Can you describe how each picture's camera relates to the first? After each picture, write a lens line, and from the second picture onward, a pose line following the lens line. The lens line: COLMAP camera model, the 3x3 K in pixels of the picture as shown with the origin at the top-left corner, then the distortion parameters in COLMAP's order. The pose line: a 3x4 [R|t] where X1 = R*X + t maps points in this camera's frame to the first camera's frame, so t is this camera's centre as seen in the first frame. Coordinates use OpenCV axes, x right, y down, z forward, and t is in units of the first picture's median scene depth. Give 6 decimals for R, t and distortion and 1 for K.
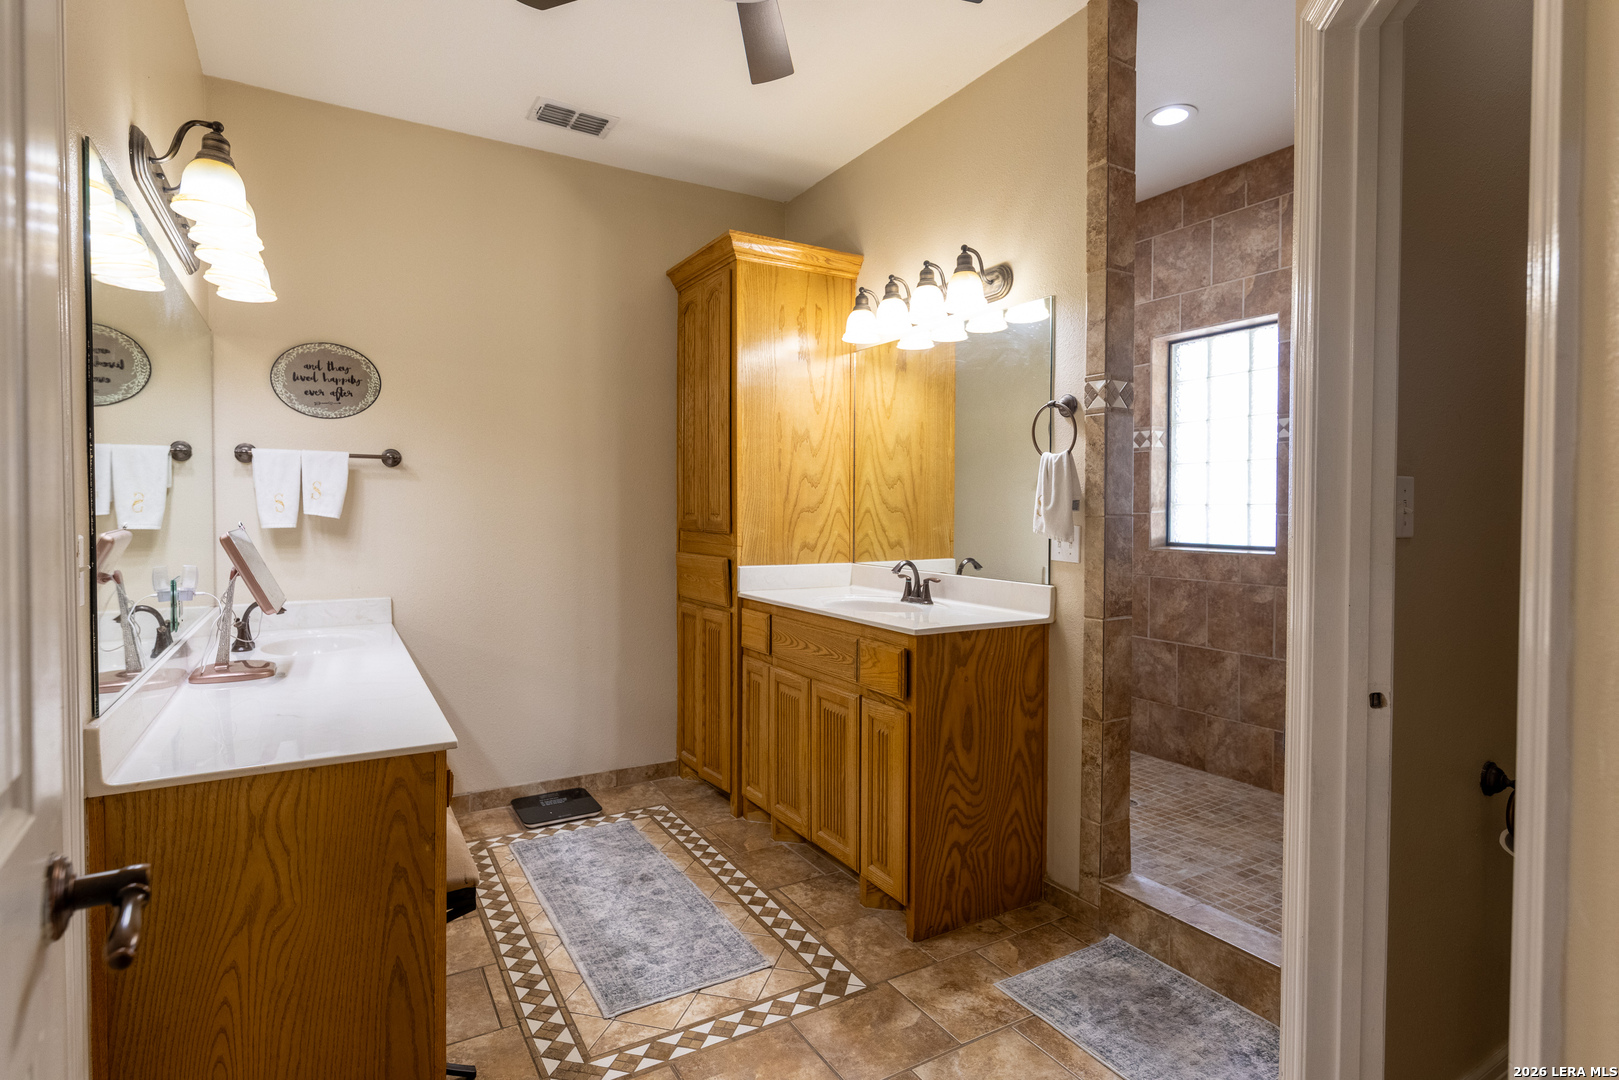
lens RADIAL K [[824.8, 0, 809.2], [0, 824.8, 531.7], [0, 0, 1]] dist [-0.002637, -0.000612]
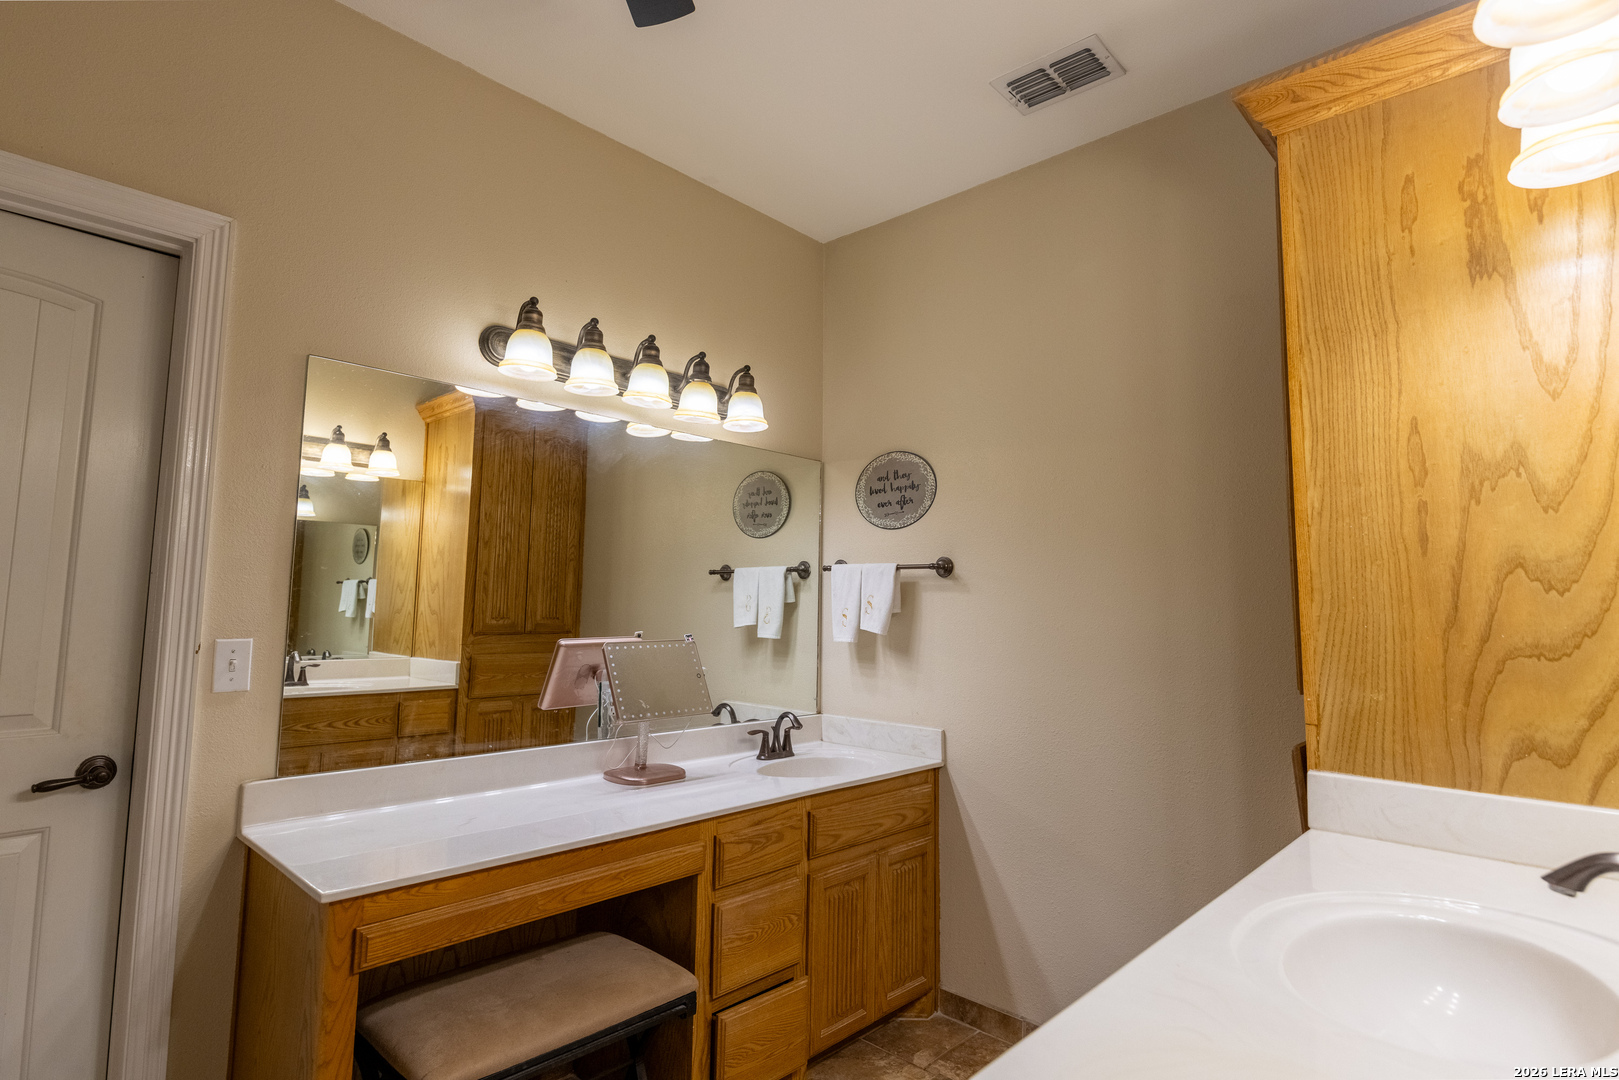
lens RADIAL K [[824.8, 0, 808.8], [0, 824.8, 533.1], [0, 0, 1]] dist [-0.002637, -0.000612]
pose [[0.278163, -0.084461, -0.956813, 0.289455], [-0.040547, 0.994206, -0.099549, -0.031900], [0.959678, 0.066487, 0.273127, 0.611092]]
